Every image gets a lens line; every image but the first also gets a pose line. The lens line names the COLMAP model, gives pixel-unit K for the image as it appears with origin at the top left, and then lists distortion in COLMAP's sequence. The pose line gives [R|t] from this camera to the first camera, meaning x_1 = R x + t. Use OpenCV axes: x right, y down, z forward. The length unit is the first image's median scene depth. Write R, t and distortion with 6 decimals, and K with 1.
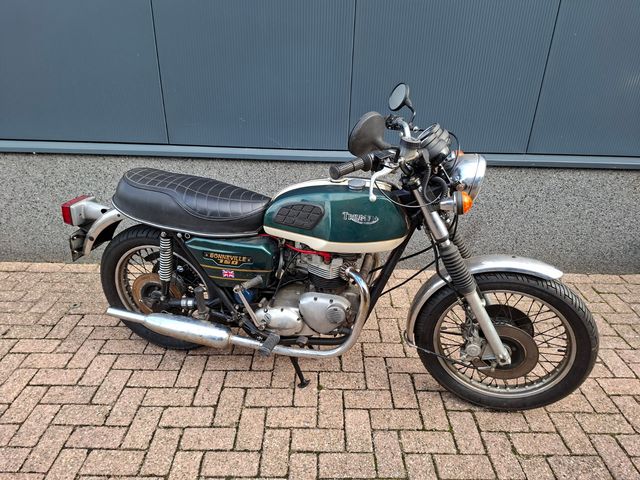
lens RADIAL K [[444.0, 0, 324.7], [0, 444.0, 236.4], [0, 0, 1]] dist [0.034925, -0.037307]
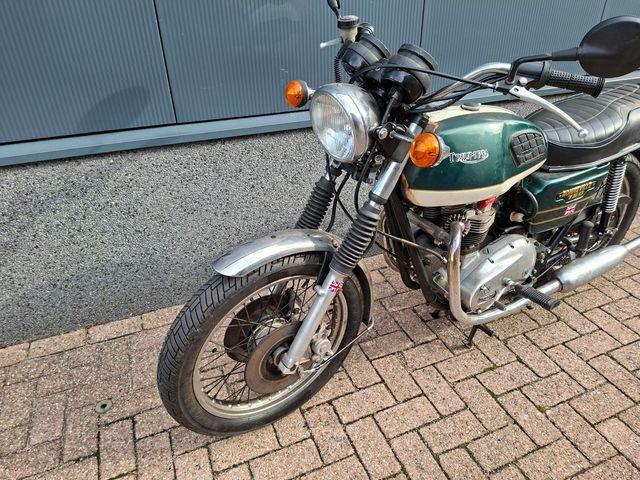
lens RADIAL K [[444.0, 0, 323.9], [0, 444.0, 242.7], [0, 0, 1]] dist [0.034925, -0.037307]
pose [[0.923450, -0.227724, 0.308839, -0.481651], [0.195588, 0.971798, 0.131738, -0.101880], [-0.330129, -0.061249, 0.941947, 0.381819]]
